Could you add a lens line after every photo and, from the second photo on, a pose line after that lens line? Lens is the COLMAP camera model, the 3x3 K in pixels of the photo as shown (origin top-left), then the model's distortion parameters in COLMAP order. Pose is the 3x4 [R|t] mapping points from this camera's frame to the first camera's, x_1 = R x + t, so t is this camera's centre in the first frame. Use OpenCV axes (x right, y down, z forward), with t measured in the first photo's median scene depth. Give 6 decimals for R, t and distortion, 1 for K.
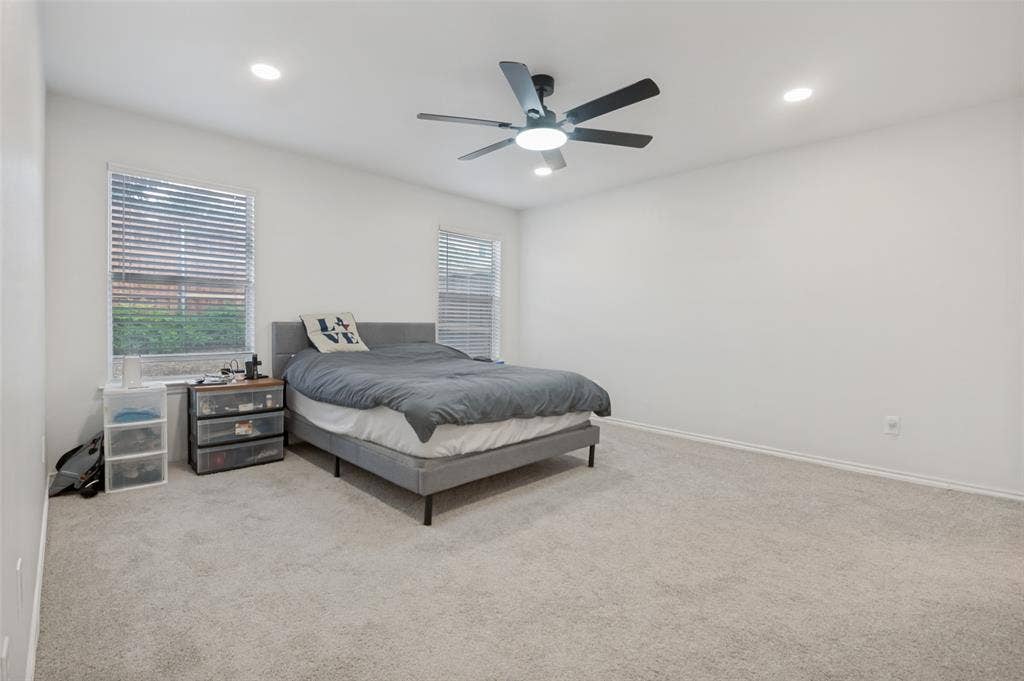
lens RADIAL K [[452.9, 0, 511.1], [0, 452.9, 338.5], [0, 0, 1]] dist [-0.007943, -0.004019]
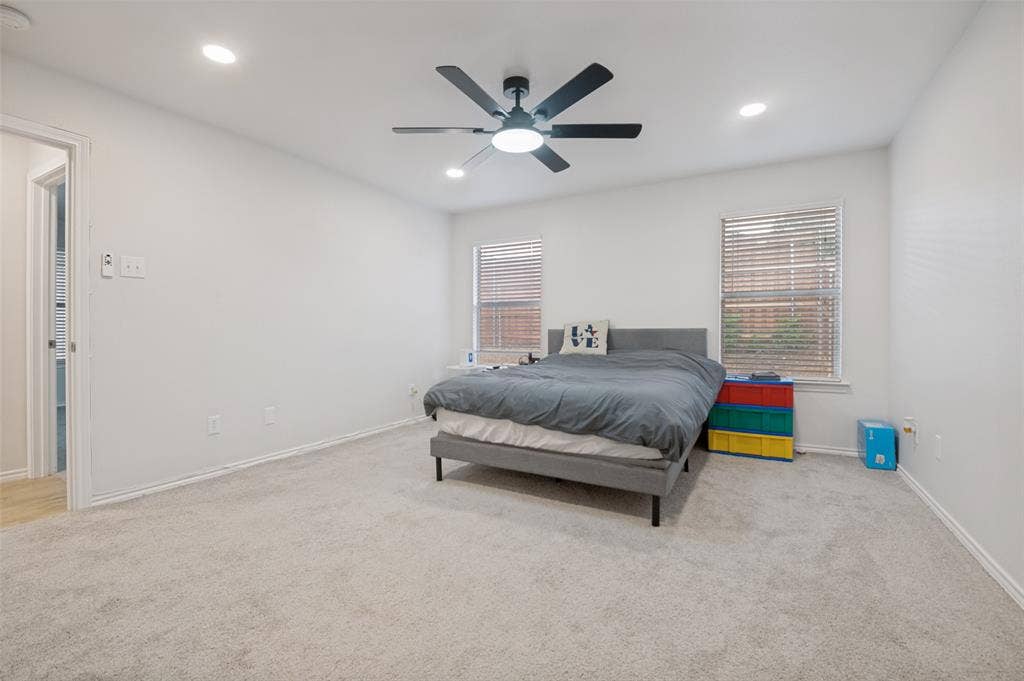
lens RADIAL K [[452.9, 0, 511.8], [0, 452.9, 335.7], [0, 0, 1]] dist [-0.007943, -0.004019]
pose [[0.270223, -0.000270, -0.962798, 0.939240], [-0.019909, 0.999785, -0.005868, -0.010595], [0.962592, 0.020755, 0.270160, 0.672661]]
